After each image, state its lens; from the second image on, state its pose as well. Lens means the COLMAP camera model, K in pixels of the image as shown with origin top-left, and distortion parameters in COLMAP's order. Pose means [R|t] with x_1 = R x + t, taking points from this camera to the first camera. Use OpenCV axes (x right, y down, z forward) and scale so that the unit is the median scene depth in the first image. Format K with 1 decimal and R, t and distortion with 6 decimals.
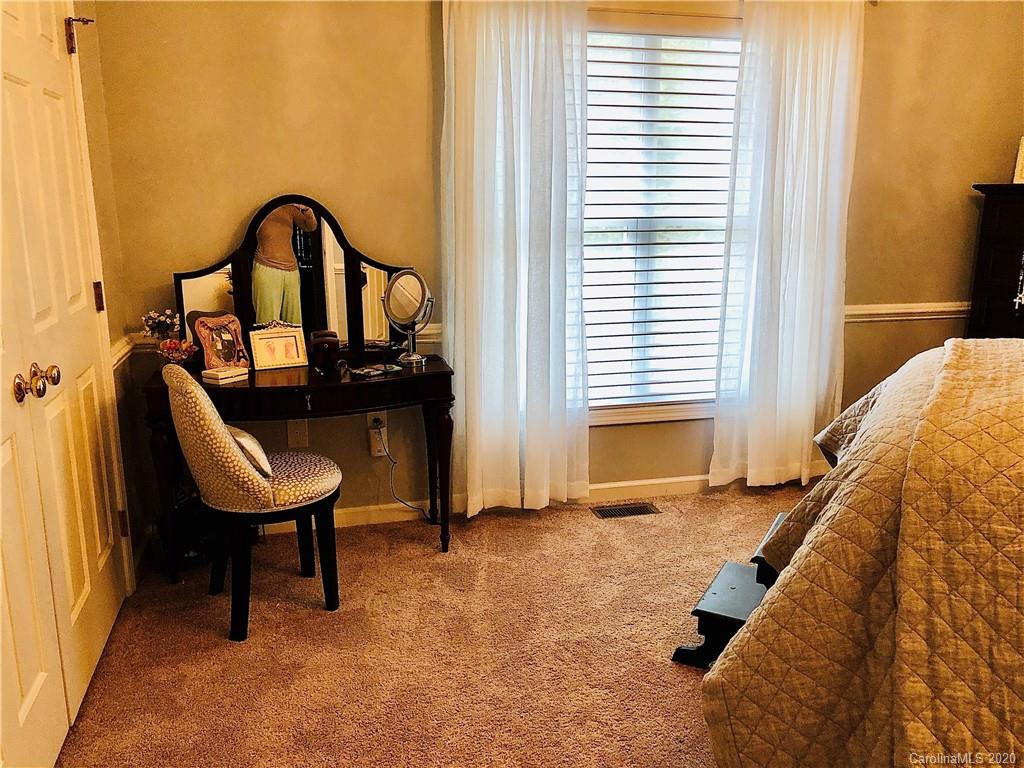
lens RADIAL K [[827.5, 0, 512.9], [0, 827.5, 383.6], [0, 0, 1]] dist [0.030972, -0.023190]
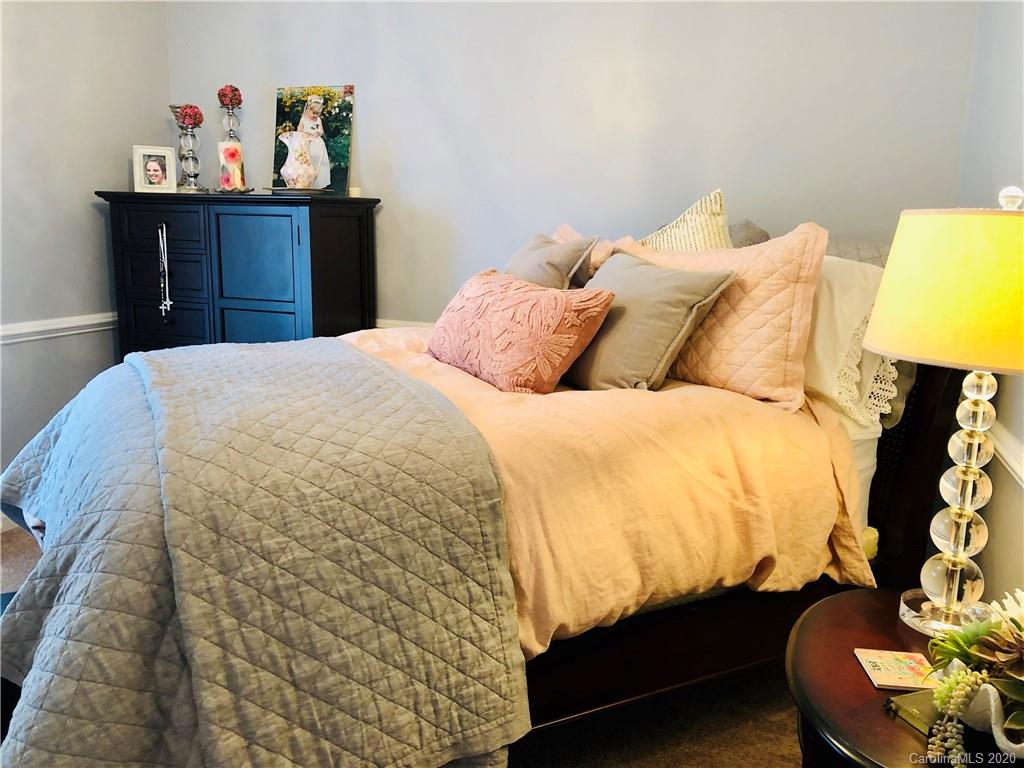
lens RADIAL K [[827.5, 0, 512.3], [0, 827.5, 378.4], [0, 0, 1]] dist [0.030972, -0.023190]
pose [[0.538254, -0.146762, 0.829906, -0.038266], [0.161172, 0.984472, 0.069564, -0.034956], [-0.827228, 0.096314, 0.553550, 0.203716]]
